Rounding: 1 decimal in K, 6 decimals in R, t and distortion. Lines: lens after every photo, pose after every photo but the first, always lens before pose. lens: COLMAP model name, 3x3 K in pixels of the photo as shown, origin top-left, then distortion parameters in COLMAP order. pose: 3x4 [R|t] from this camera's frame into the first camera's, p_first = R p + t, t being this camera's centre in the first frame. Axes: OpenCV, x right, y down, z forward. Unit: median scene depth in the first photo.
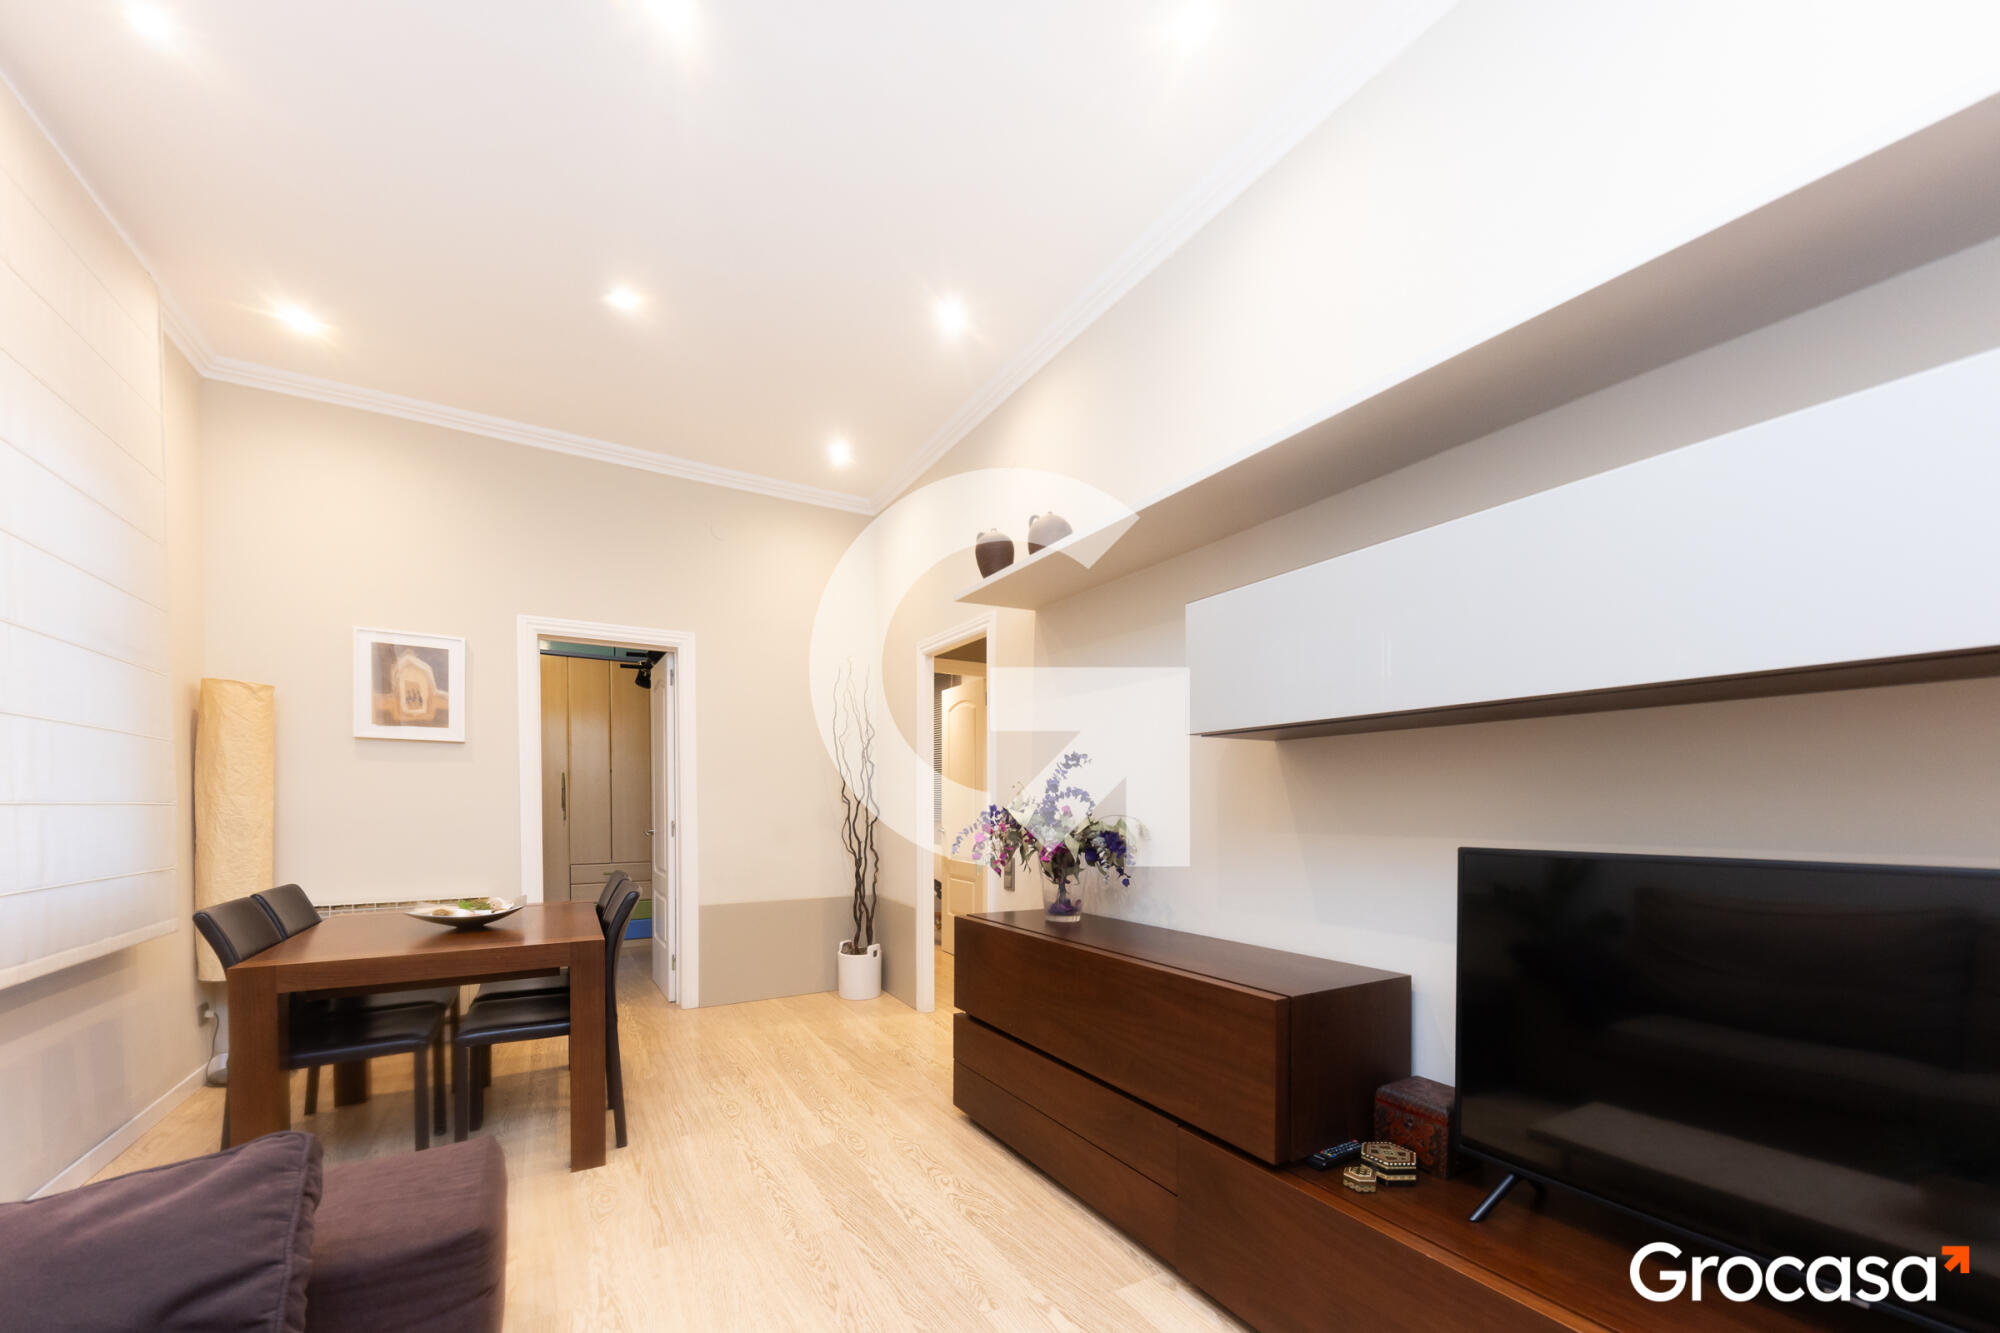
lens RADIAL K [[767.3, 0, 1049.9], [0, 767.3, 821.5], [0, 0, 1]] dist [0.000997, -0.000736]
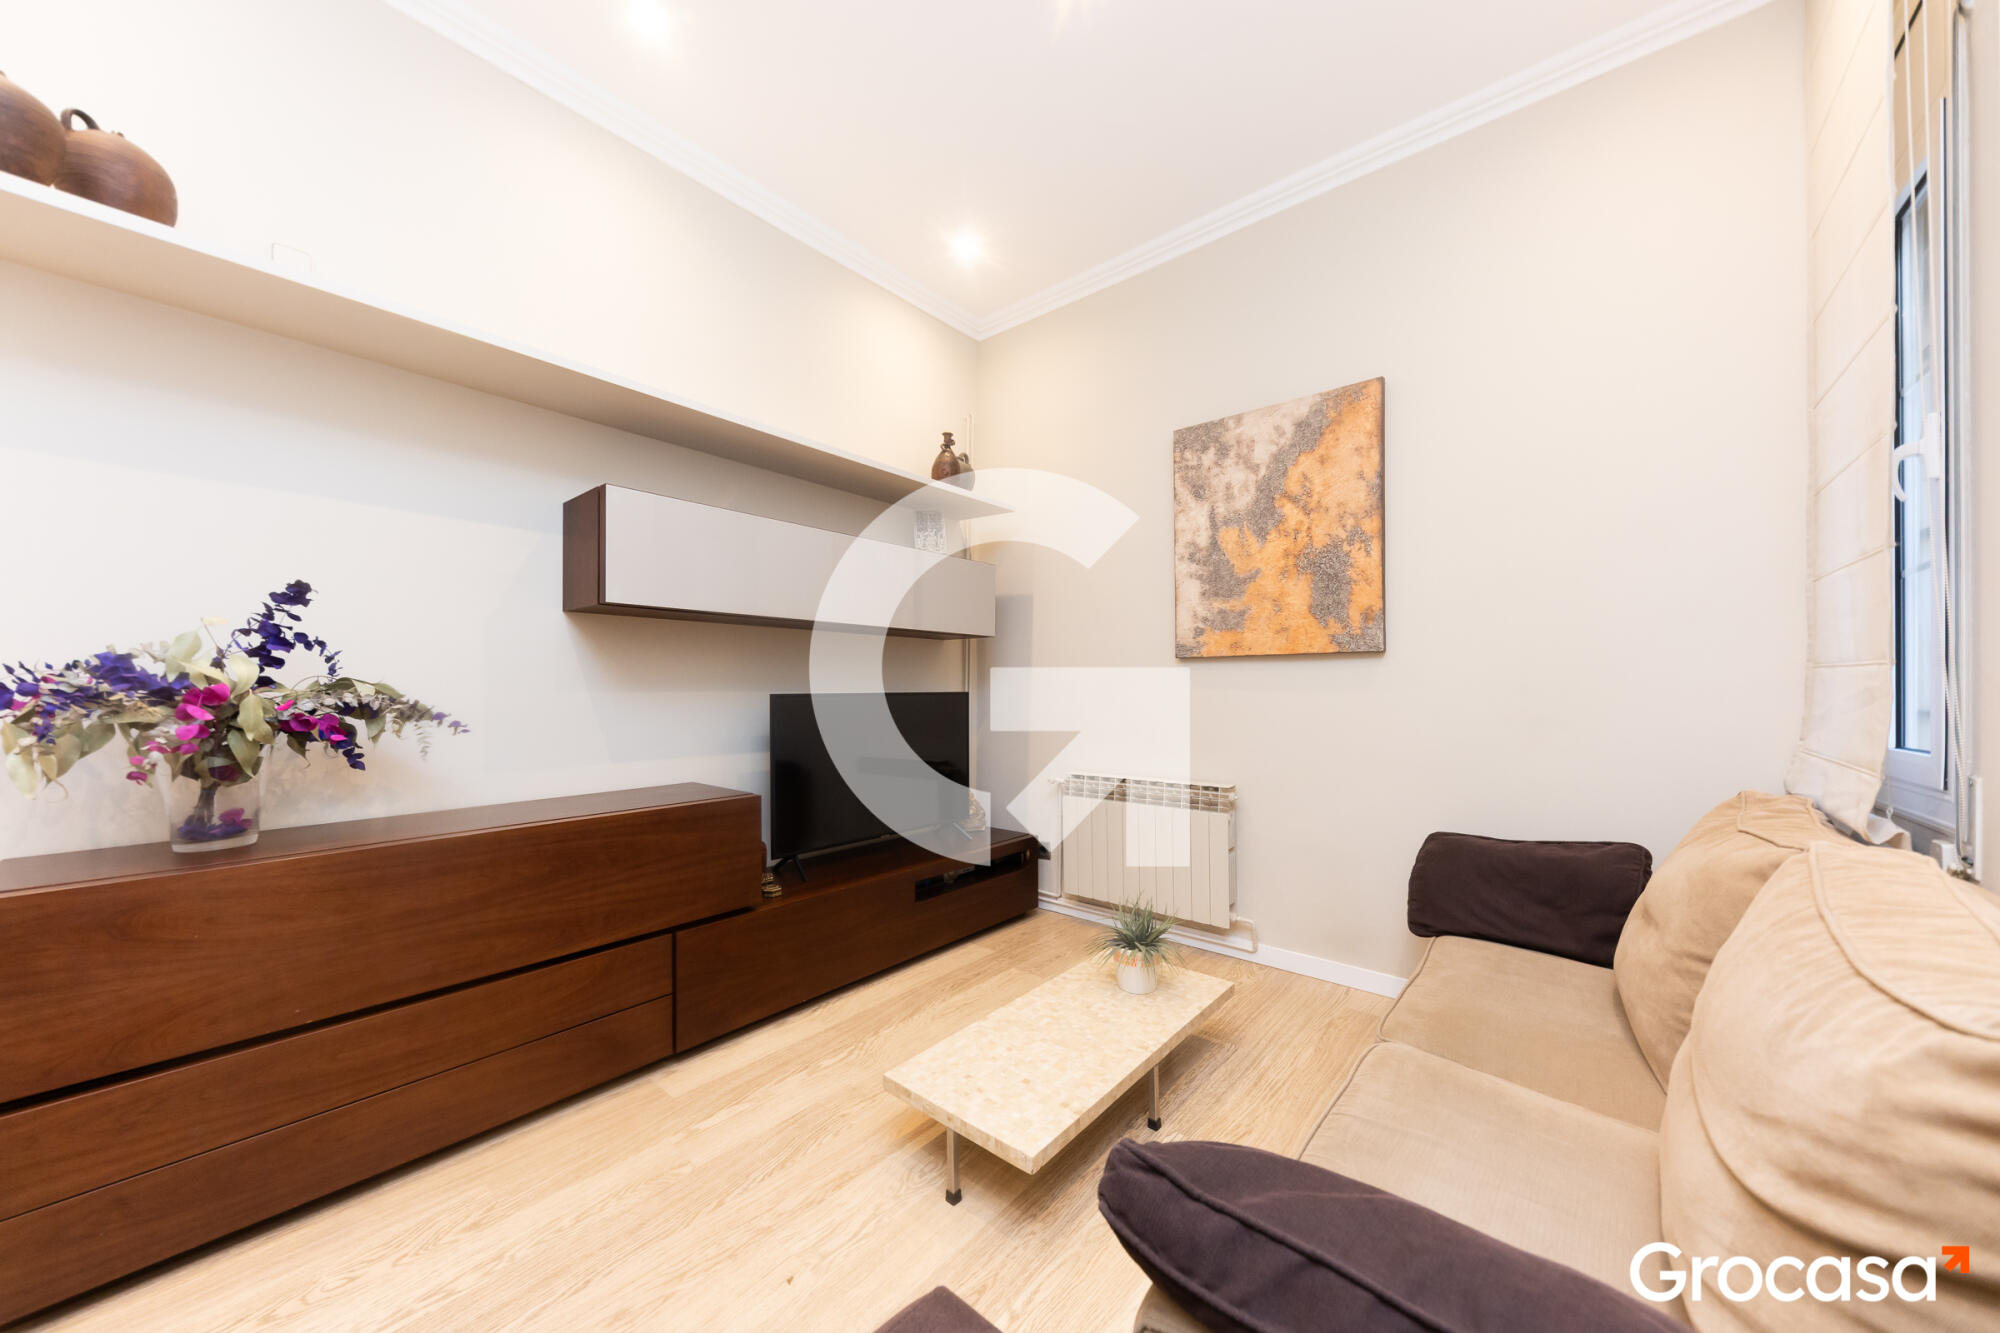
lens RADIAL K [[676.2, 0, 972.3], [0, 676.2, 687.1], [0, 0, 1]] dist [-0.000549, -0.001290]
pose [[-0.273890, -0.000779, 0.961761, -0.667226], [0.021668, 0.999741, 0.006980, 0.010967], [-0.961517, 0.022751, -0.273802, 0.570399]]
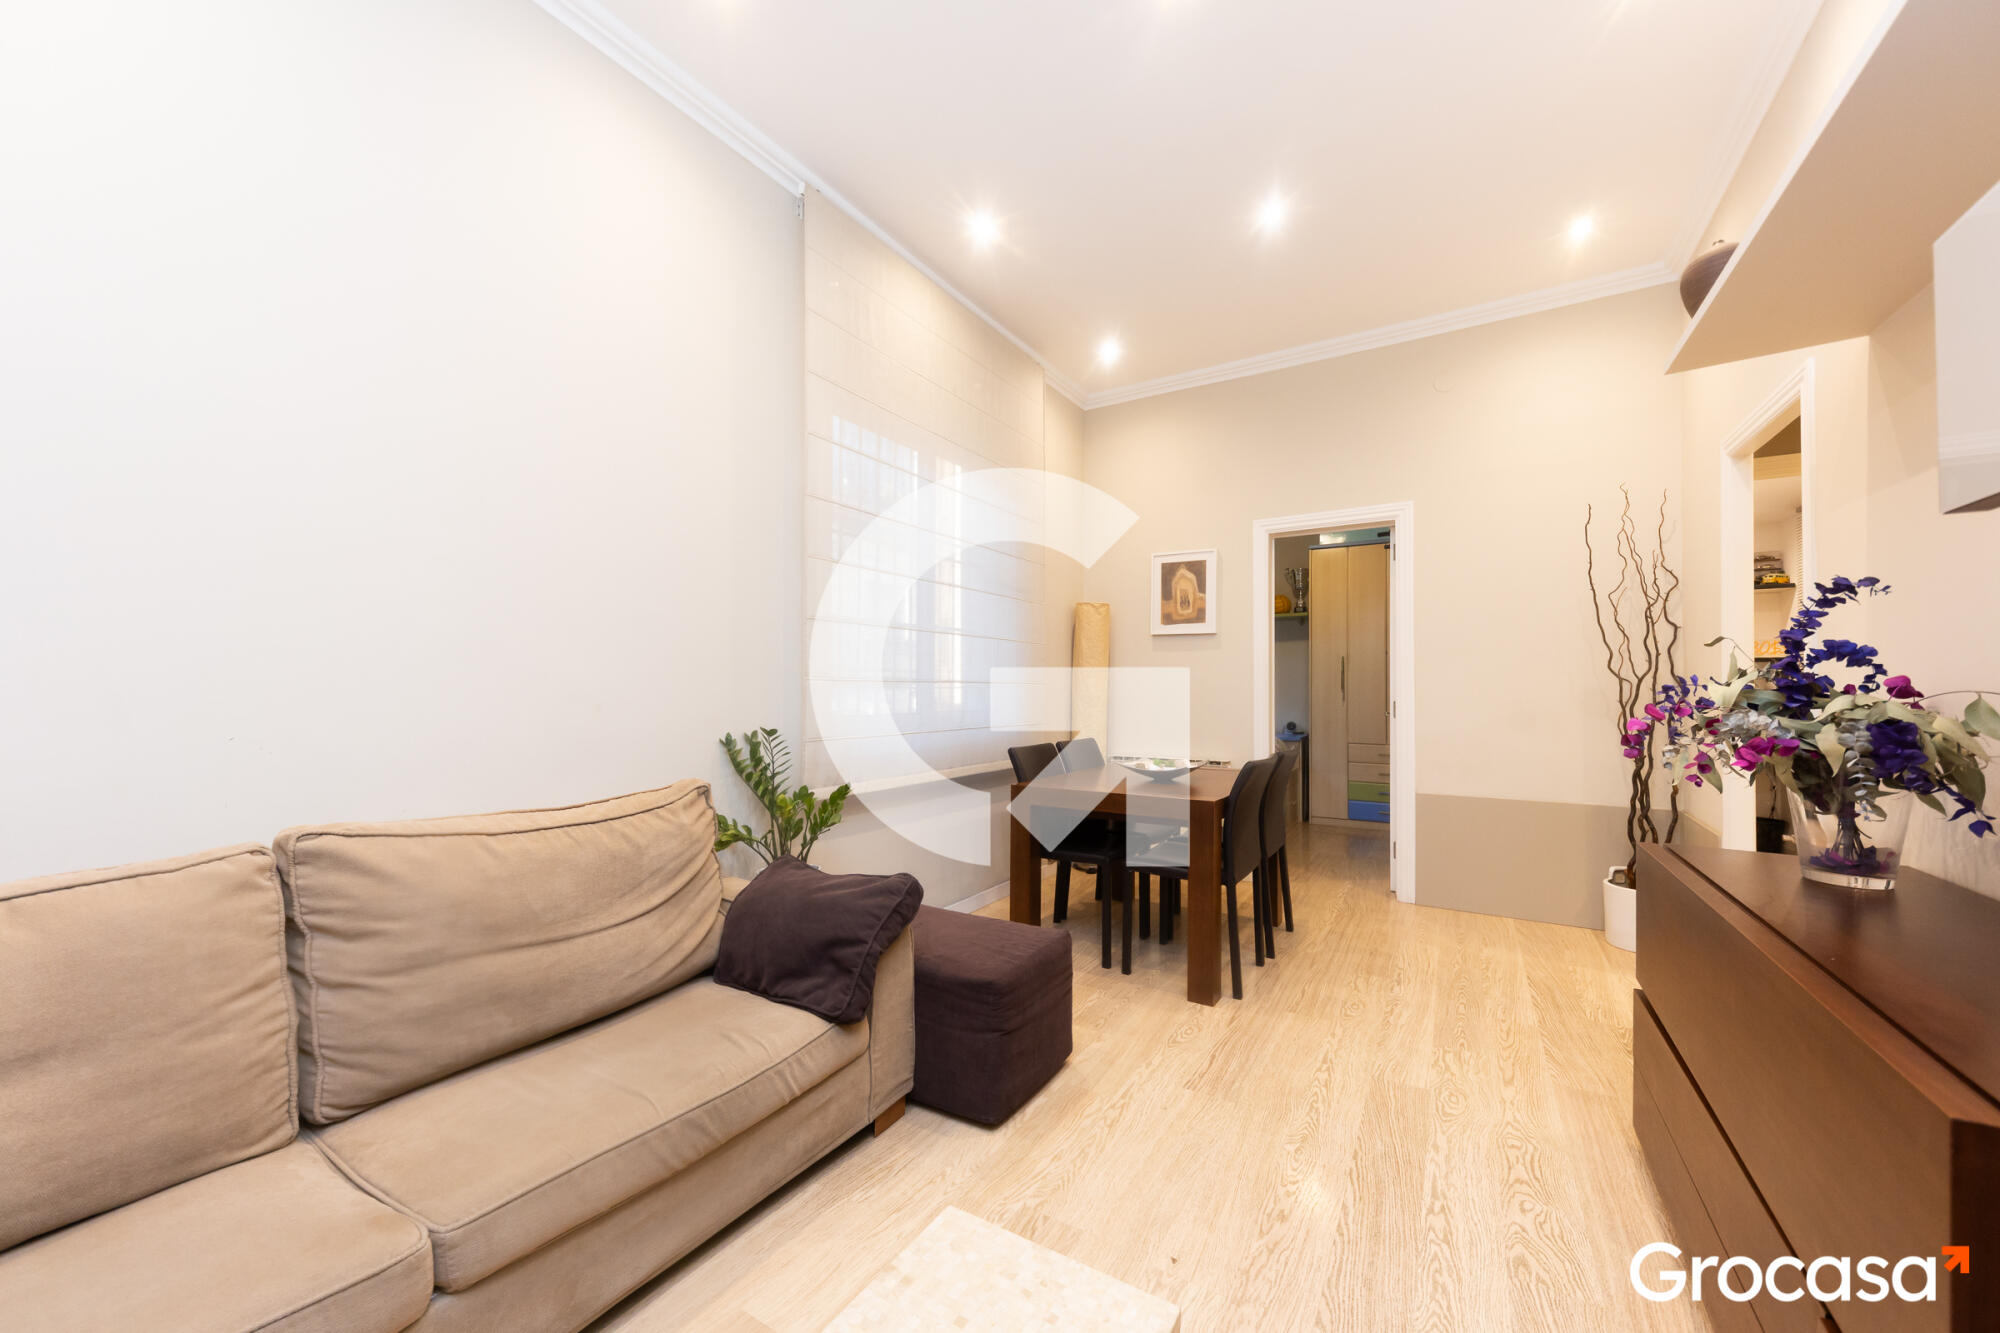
lens RADIAL K [[776.5, 0, 979.3], [0, 776.5, 677.7], [0, 0, 1]] dist [0.001736, -0.000779]
pose [[0.407677, -0.014653, -0.913009, 0.276170], [-0.020657, 0.999467, -0.025265, 0.008166], [0.912893, 0.029160, 0.407157, 0.200447]]
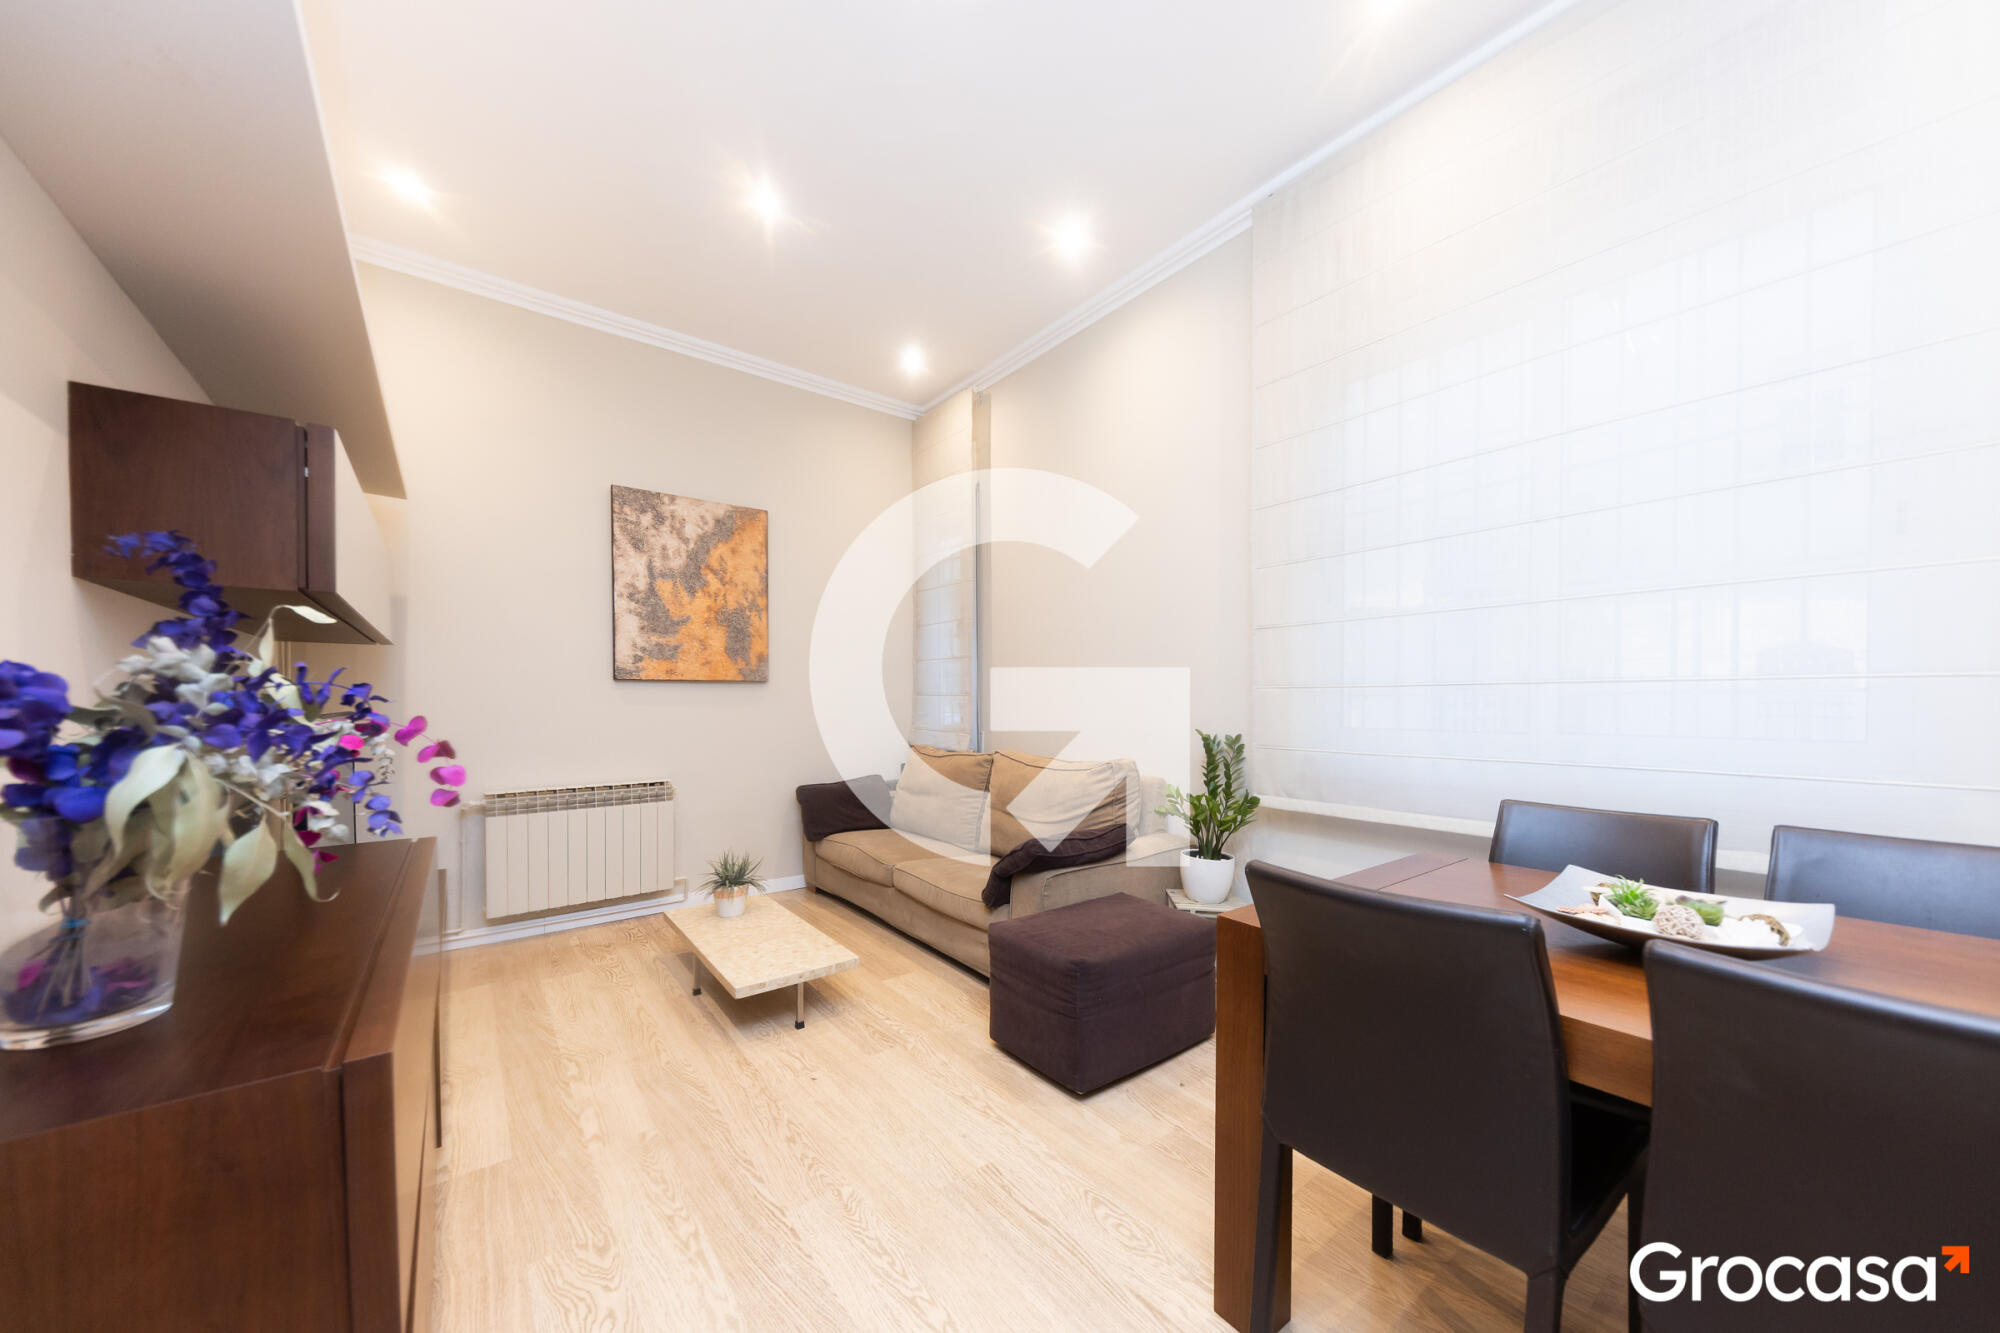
lens RADIAL K [[676.2, 0, 1012.4], [0, 676.2, 699.9], [0, 0, 1]] dist [-0.000549, -0.001290]
pose [[-0.996671, -0.002477, -0.081496, -0.345116], [-0.004359, 0.999728, 0.022927, -0.015145], [0.081417, 0.023206, -0.996410, 1.315818]]
